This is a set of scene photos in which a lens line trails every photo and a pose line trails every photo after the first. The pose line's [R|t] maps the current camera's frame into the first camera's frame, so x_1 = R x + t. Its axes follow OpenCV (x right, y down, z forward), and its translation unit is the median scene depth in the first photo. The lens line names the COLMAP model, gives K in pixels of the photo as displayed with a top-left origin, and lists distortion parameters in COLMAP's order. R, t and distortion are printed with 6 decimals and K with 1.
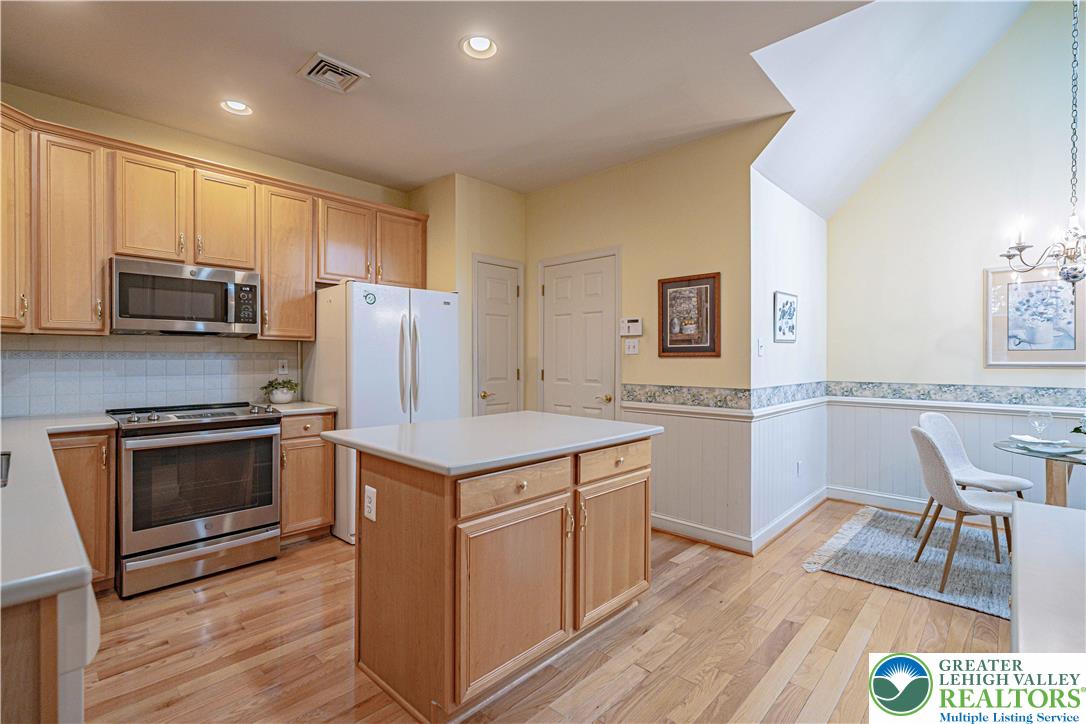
lens RADIAL K [[509.2, 0, 538.2], [0, 509.2, 360.3], [0, 0, 1]] dist [0.001058, 0.000230]
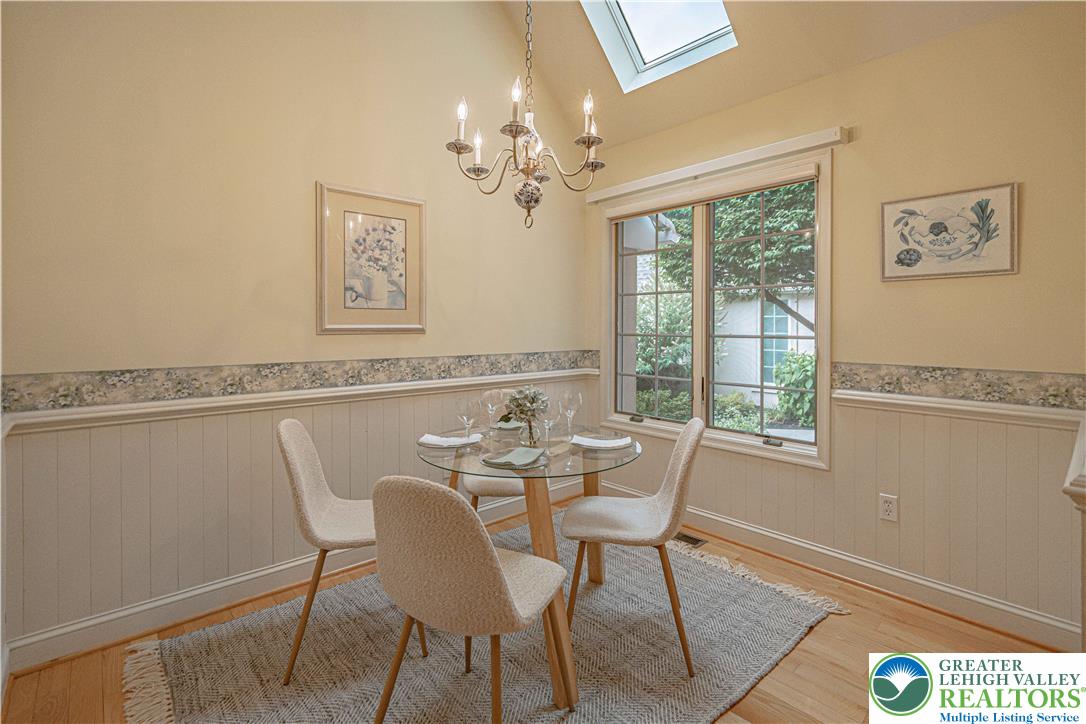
lens RADIAL K [[509.2, 0, 539.8], [0, 509.2, 329.8], [0, 0, 1]] dist [0.001058, 0.000230]
pose [[0.065831, -0.003007, 0.997826, 0.257423], [0.005915, 0.999979, 0.002623, 0.009639], [-0.997813, 0.005730, 0.065848, 0.700484]]
